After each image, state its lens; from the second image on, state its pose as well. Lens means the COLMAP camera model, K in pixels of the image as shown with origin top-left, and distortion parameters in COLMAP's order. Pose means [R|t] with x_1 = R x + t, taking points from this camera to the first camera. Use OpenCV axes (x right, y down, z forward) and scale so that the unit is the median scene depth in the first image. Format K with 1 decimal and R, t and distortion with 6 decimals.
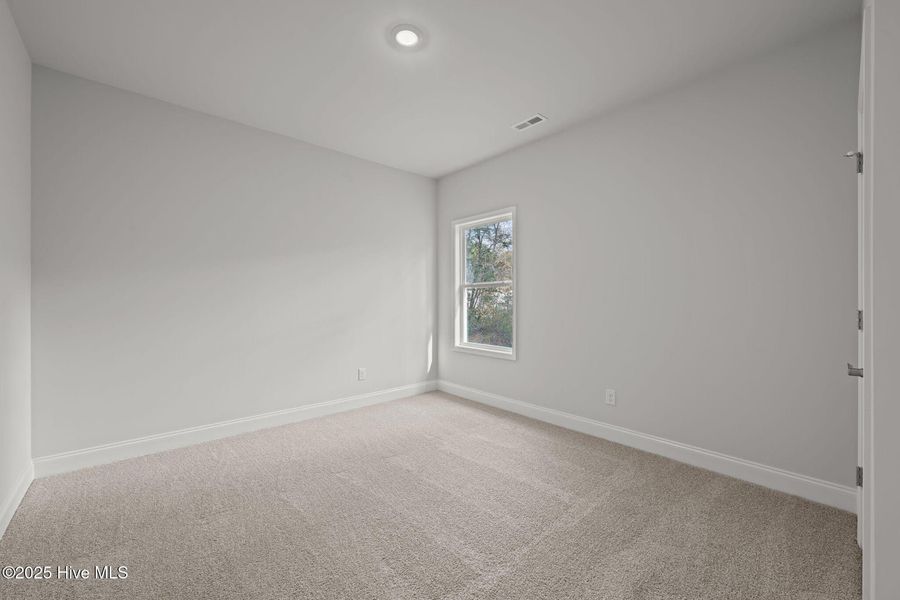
lens RADIAL K [[354.9, 0, 449.6], [0, 354.9, 300.0], [0, 0, 1]] dist [-0.004642, 0.000239]
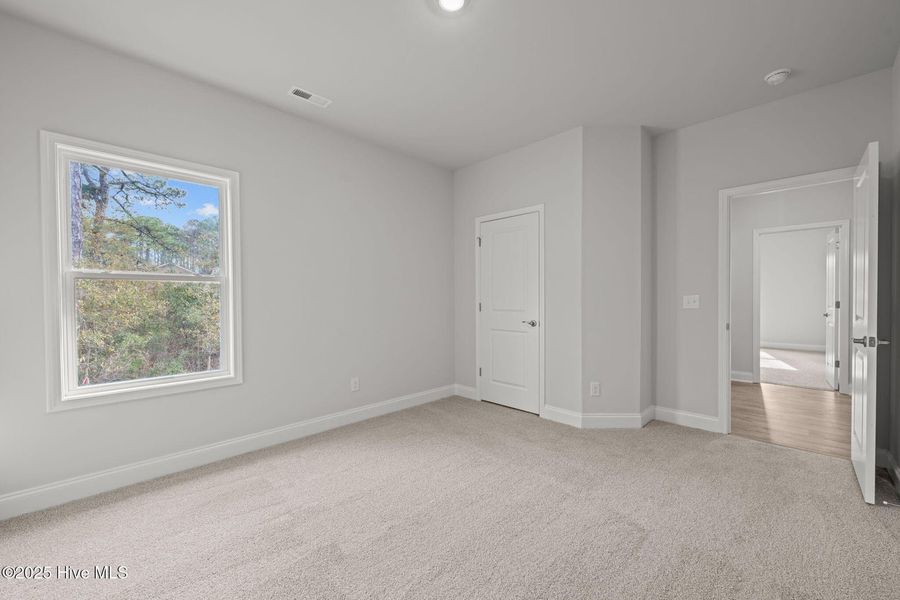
lens RADIAL K [[354.9, 0, 454.2], [0, 354.9, 298.3], [0, 0, 1]] dist [-0.004642, 0.000239]
pose [[-0.053737, -0.007457, 0.998527, -0.645708], [0.003034, 0.999966, 0.007631, -0.012395], [-0.998551, 0.003440, -0.053712, 0.669956]]
